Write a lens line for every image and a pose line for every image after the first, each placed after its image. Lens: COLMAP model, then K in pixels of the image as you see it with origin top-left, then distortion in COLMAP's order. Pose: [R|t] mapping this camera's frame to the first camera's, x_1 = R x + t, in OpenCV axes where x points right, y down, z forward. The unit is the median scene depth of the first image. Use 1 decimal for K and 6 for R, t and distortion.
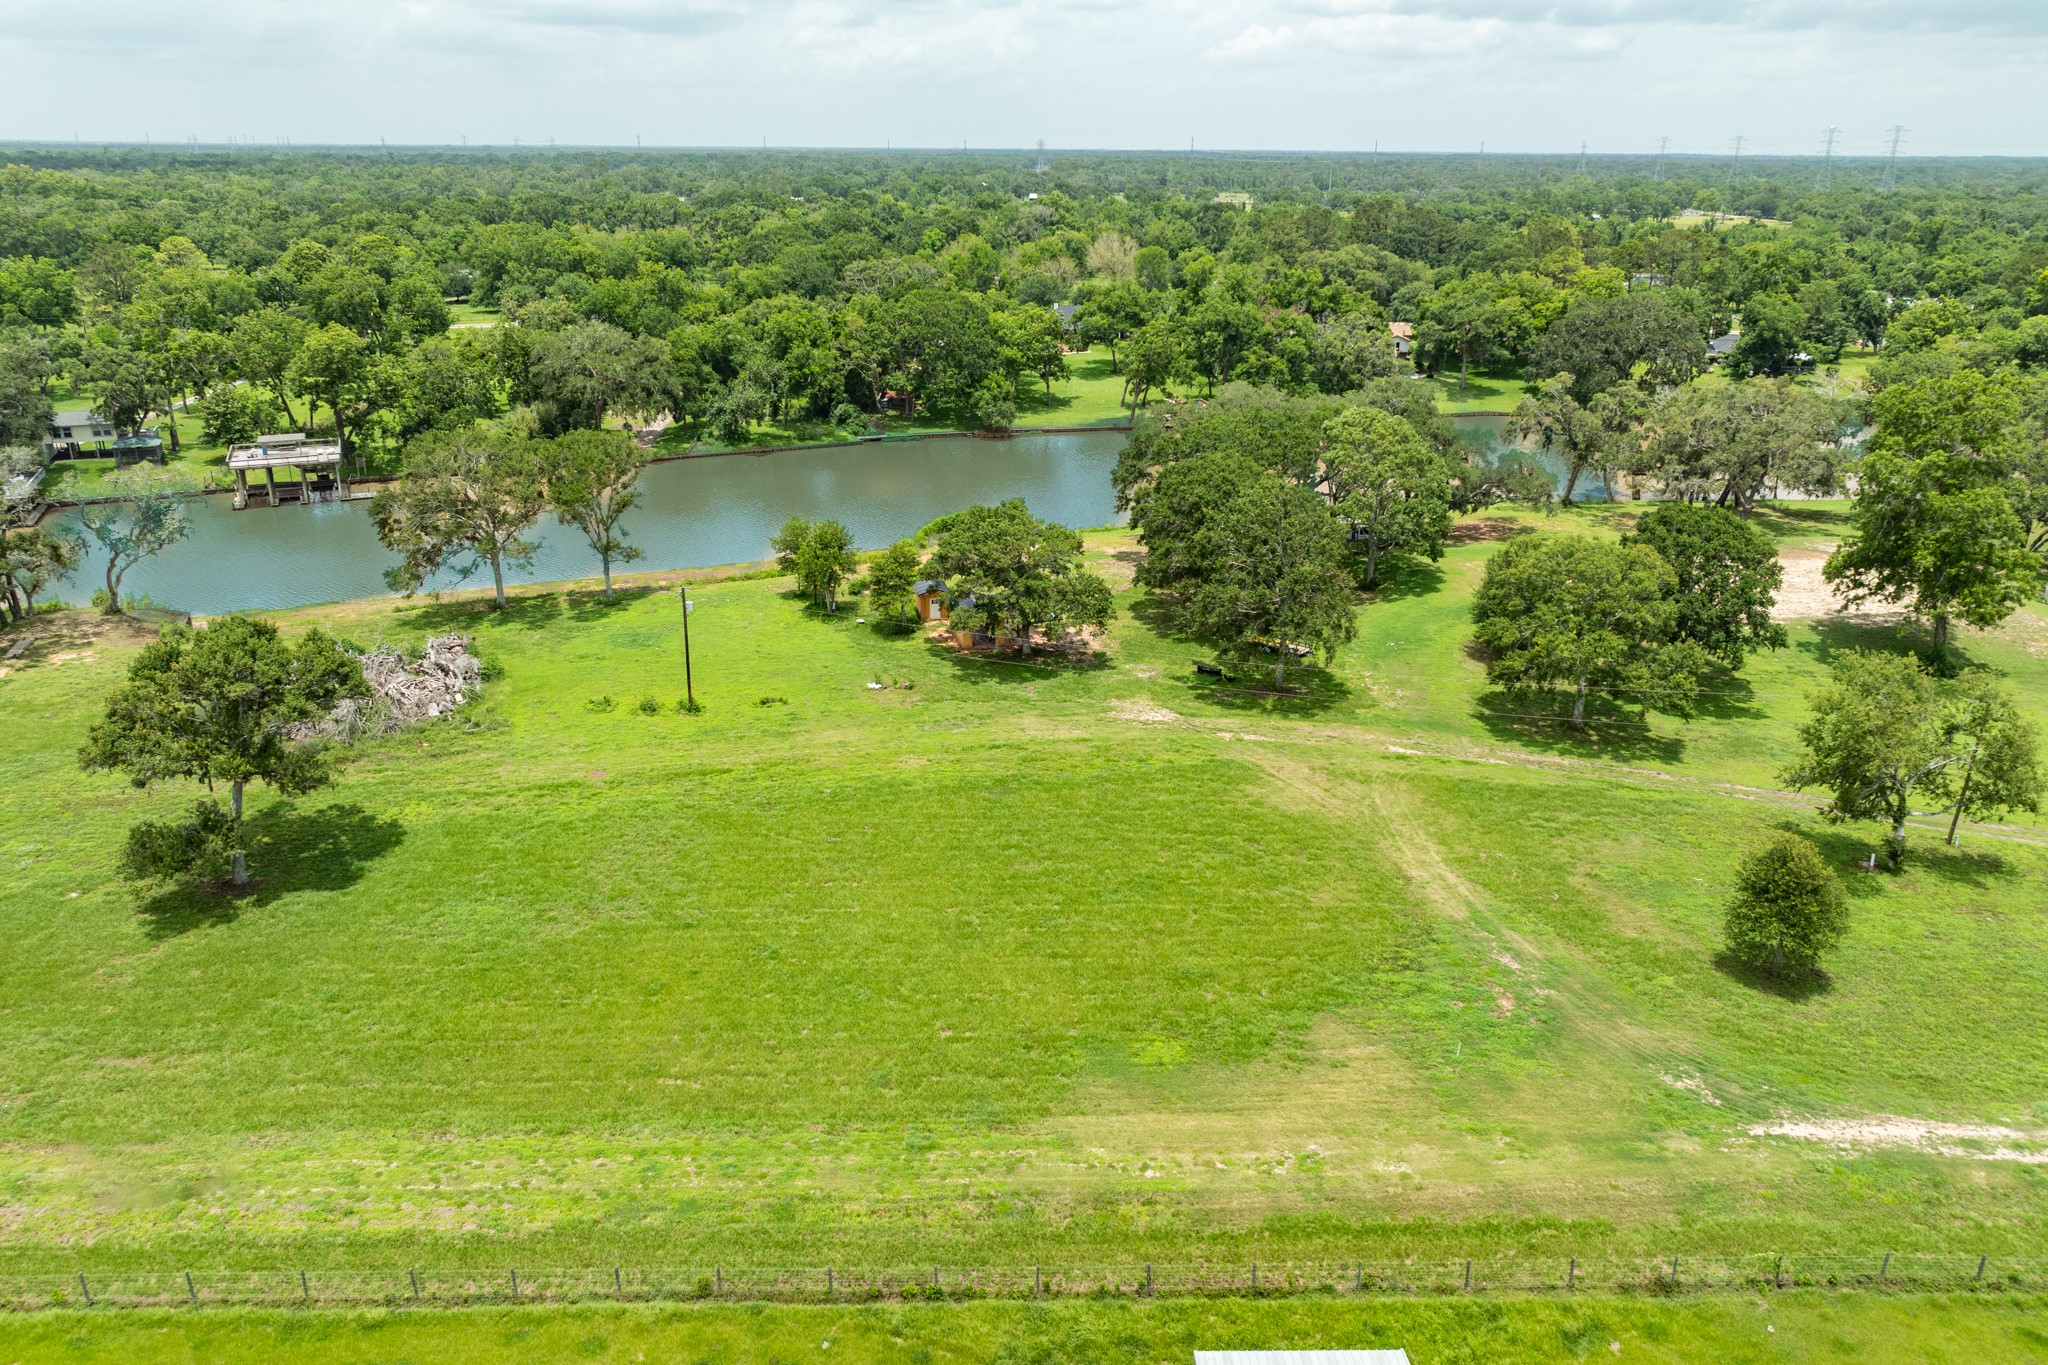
lens RADIAL K [[1451.7, 0, 1054.6], [0, 1451.7, 684.2], [0, 0, 1]] dist [-0.006736, -0.004796]
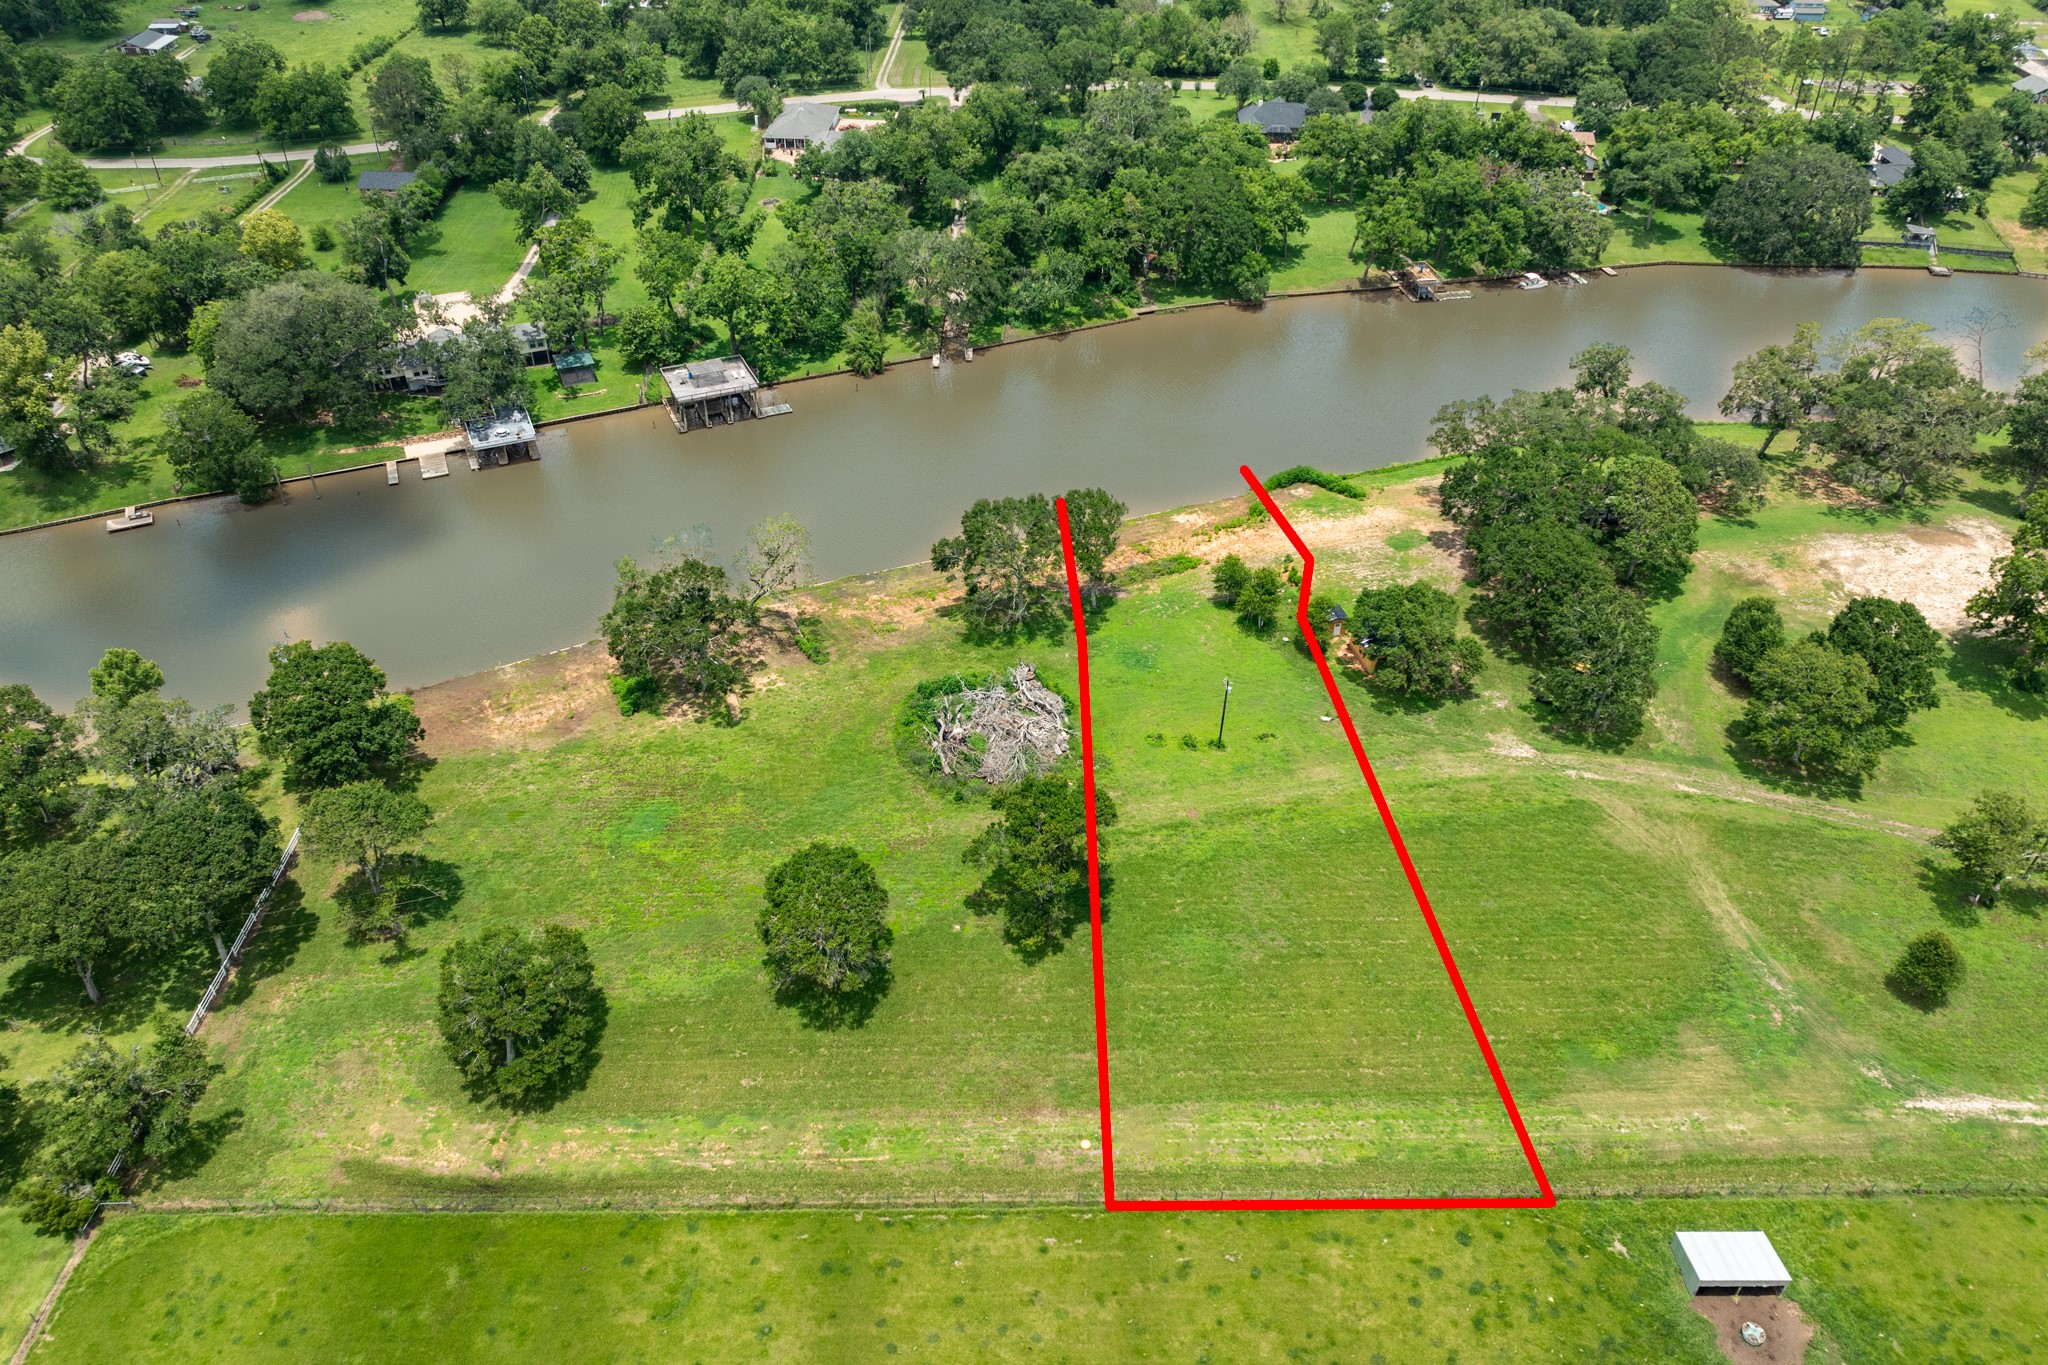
lens RADIAL K [[1497.8, 0, 1059.5], [0, 1497.8, 677.7], [0, 0, 1]] dist [-0.004085, 0.001695]
pose [[0.999979, 0.005245, 0.003878, -0.419960], [-0.006152, 0.955993, 0.293325, -0.507976], [-0.002169, -0.293343, 0.956005, -0.487341]]
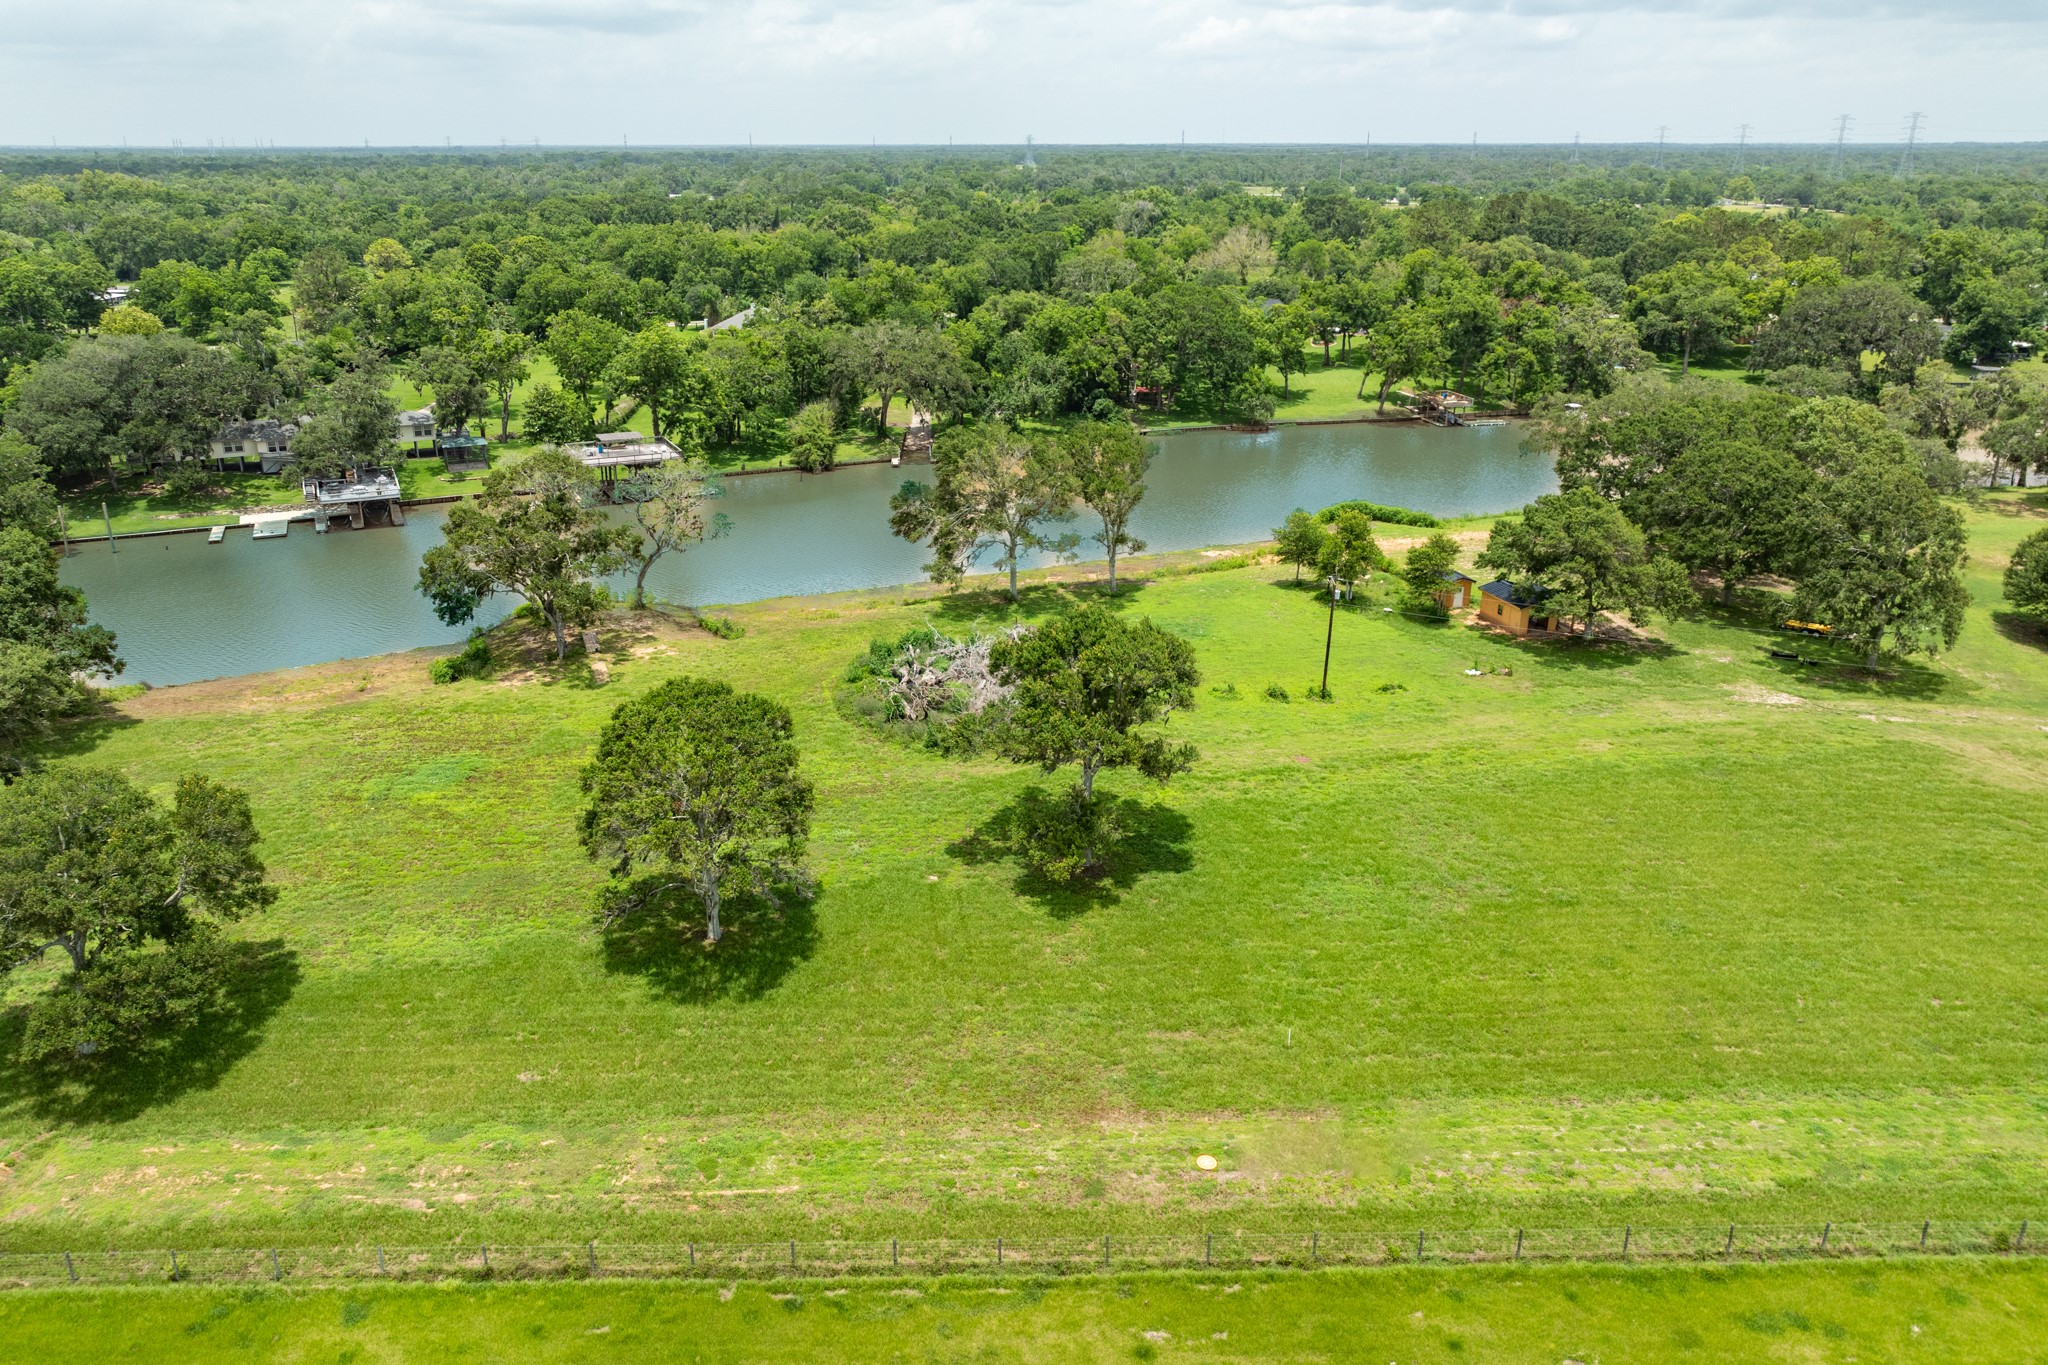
lens RADIAL K [[1453.3, 0, 993.3], [0, 1453.3, 683.4], [0, 0, 1]] dist [-0.009631, 0.002010]
pose [[0.999951, -0.008144, -0.005675, -0.469431], [0.008156, 0.999964, 0.002118, 0.004174], [0.005657, -0.002164, 0.999982, -0.021358]]
